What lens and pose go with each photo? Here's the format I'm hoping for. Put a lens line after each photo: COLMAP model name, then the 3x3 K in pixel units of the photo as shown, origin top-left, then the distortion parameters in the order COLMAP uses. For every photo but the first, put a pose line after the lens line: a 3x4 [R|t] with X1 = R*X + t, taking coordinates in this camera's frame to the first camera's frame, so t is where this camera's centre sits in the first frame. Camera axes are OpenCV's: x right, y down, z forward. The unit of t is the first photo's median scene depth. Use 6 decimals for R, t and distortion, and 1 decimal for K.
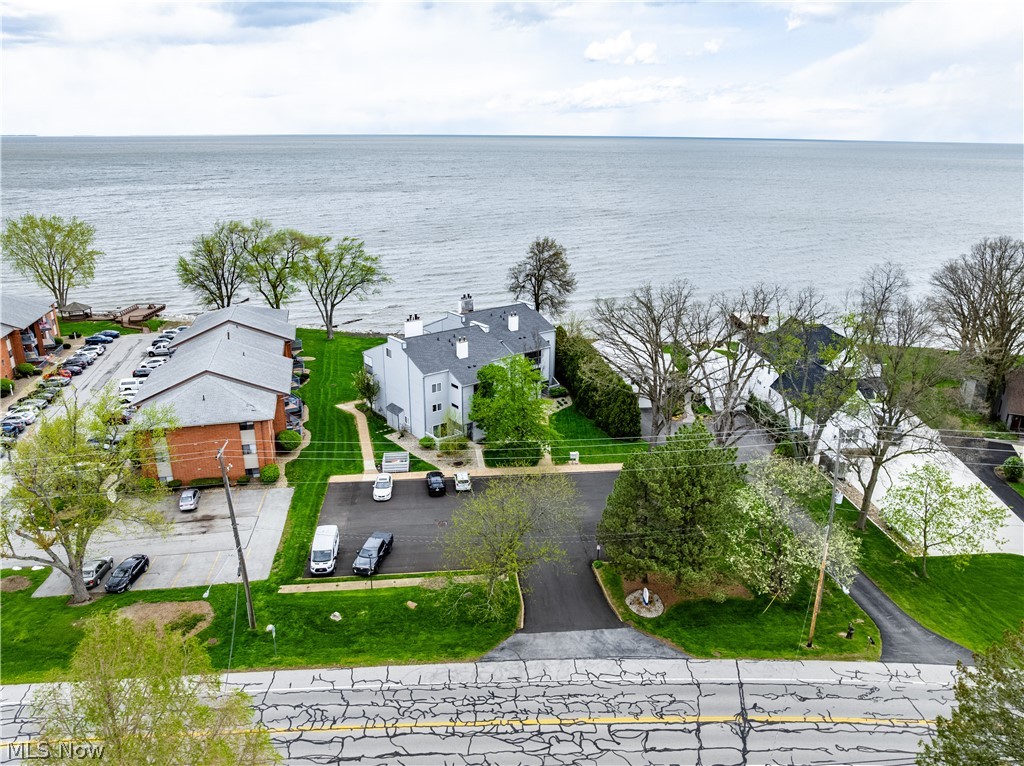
lens RADIAL K [[707.0, 0, 512.0], [0, 707.0, 383.0], [0, 0, 1]] dist [-0.039313, 0.000503]
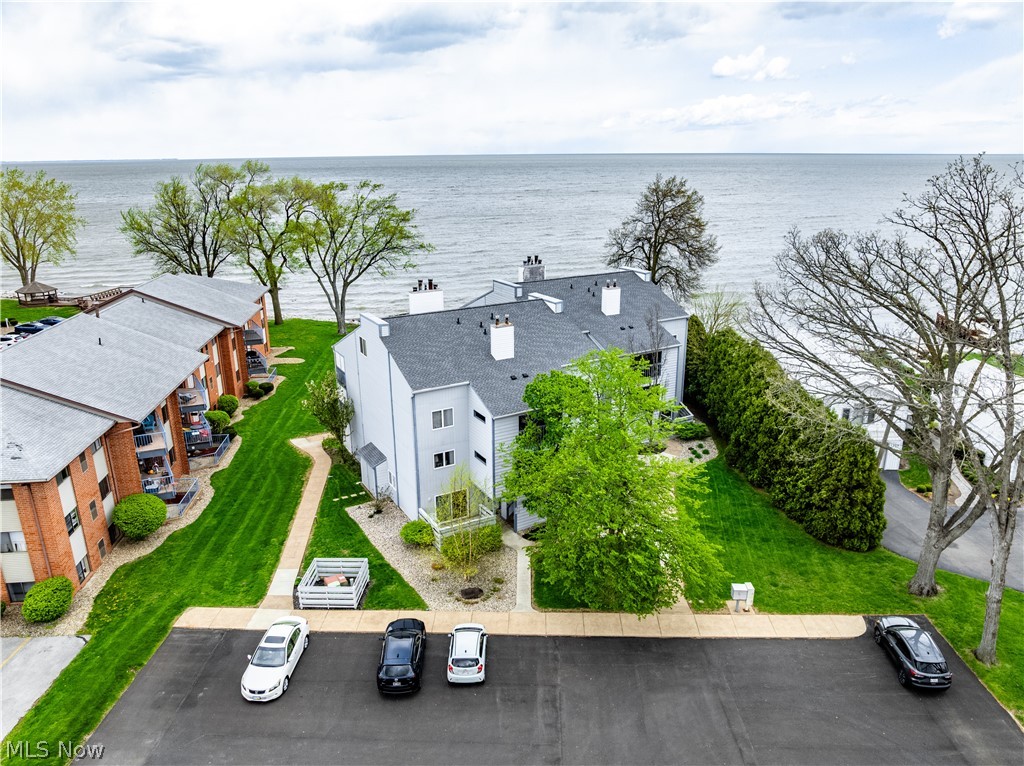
lens RADIAL K [[711.4, 0, 512.0], [0, 711.4, 383.0], [0, 0, 1]] dist [-0.000117, -0.000006]
pose [[0.989094, 0.029800, -0.144242, 0.008437], [-0.033279, 0.999209, -0.021766, -0.007951], [0.143480, 0.026329, 0.989303, 0.501045]]
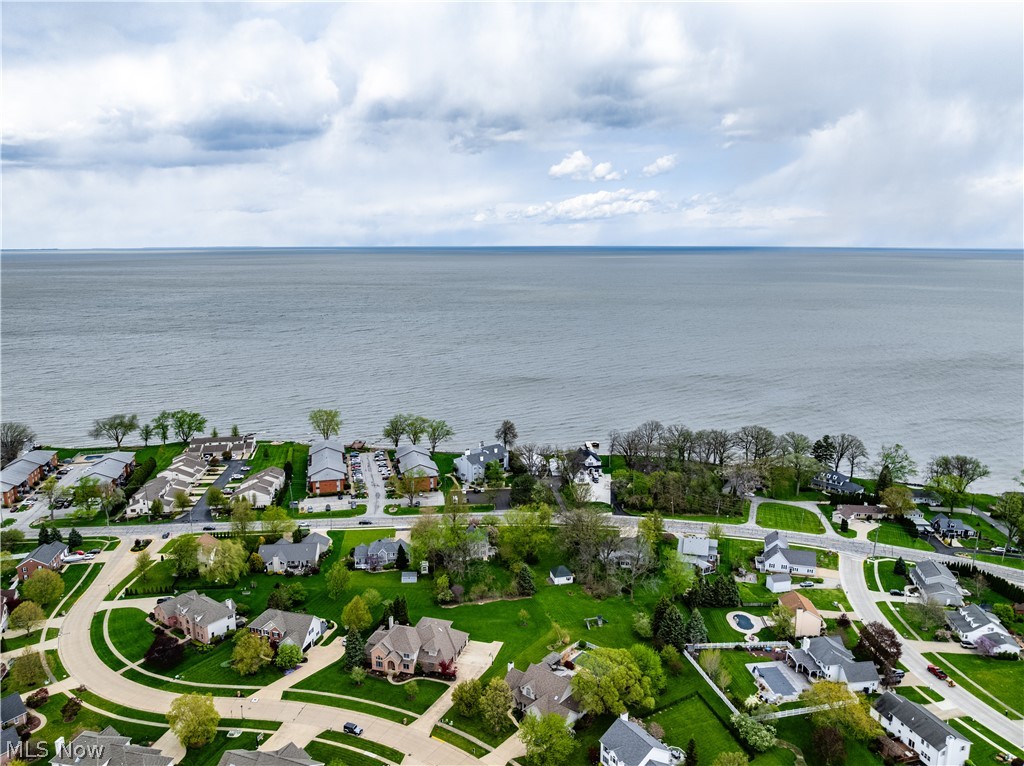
lens RADIAL K [[707.0, 0, 512.0], [0, 707.0, 383.0], [0, 0, 1]] dist [-0.039313, 0.000503]
pose [[0.999974, -0.007153, 0.000488, 0.091603], [0.007150, 0.989773, -0.142472, 0.091448], [0.000536, 0.142471, 0.989799, -2.766673]]
